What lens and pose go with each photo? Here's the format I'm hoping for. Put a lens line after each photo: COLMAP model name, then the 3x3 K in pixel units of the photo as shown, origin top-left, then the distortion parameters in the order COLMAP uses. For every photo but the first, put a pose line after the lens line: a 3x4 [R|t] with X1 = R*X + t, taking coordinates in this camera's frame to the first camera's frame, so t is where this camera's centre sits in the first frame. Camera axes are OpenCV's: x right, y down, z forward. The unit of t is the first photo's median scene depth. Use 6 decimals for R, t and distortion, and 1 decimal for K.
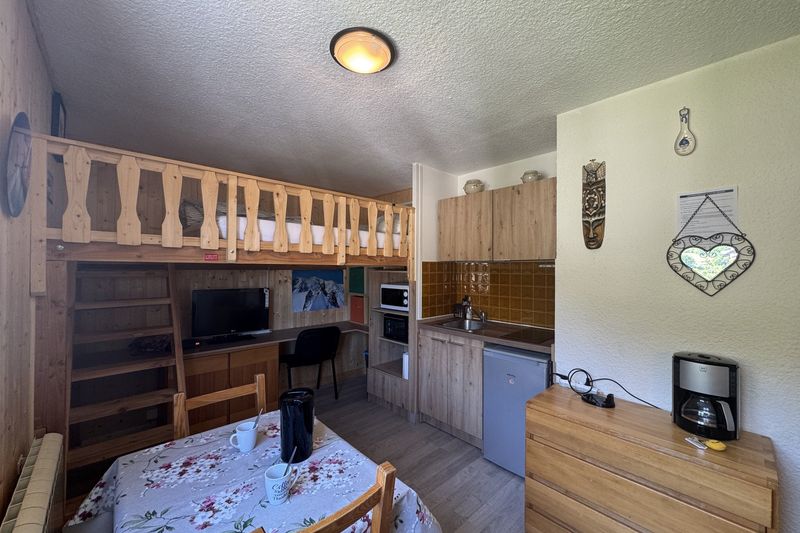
lens RADIAL K [[317.6, 0, 400.0], [0, 317.6, 266.5], [0, 0, 1]] dist [0.000000, -0.000070]
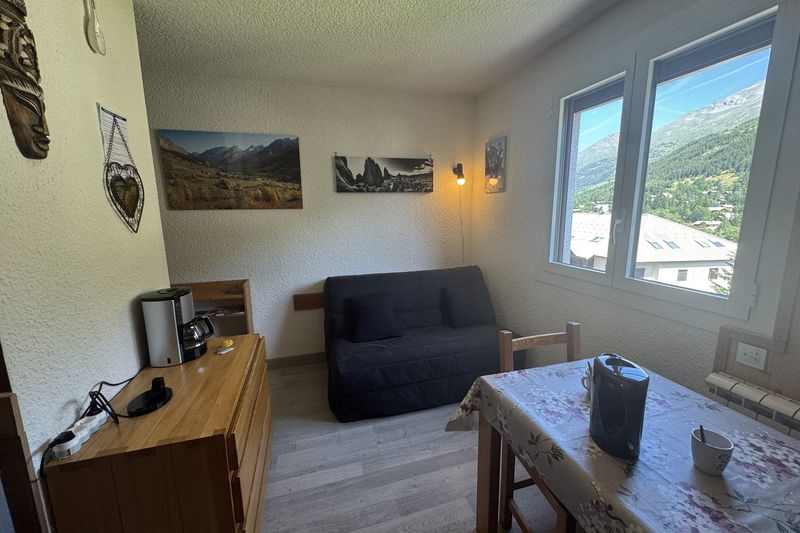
lens RADIAL K [[317.6, 0, 400.0], [0, 317.6, 266.5], [0, 0, 1]] dist [0.000000, -0.000070]
pose [[-0.896736, -0.074328, 0.436279, -0.089243], [0.004844, 0.984088, 0.177613, 0.021334], [-0.442539, 0.161386, -0.882108, 0.975845]]
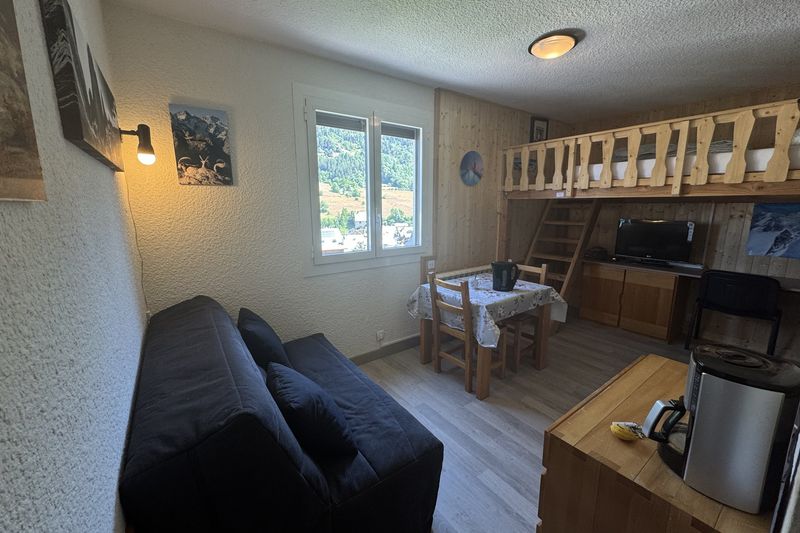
lens RADIAL K [[317.6, 0, 400.0], [0, 317.6, 266.5], [0, 0, 1]] dist [0.000000, -0.000070]
pose [[-0.125266, 0.183881, -0.974934, 0.950810], [0.007700, 0.982825, 0.184380, 0.021668], [0.992093, 0.015590, -0.124531, 0.313045]]
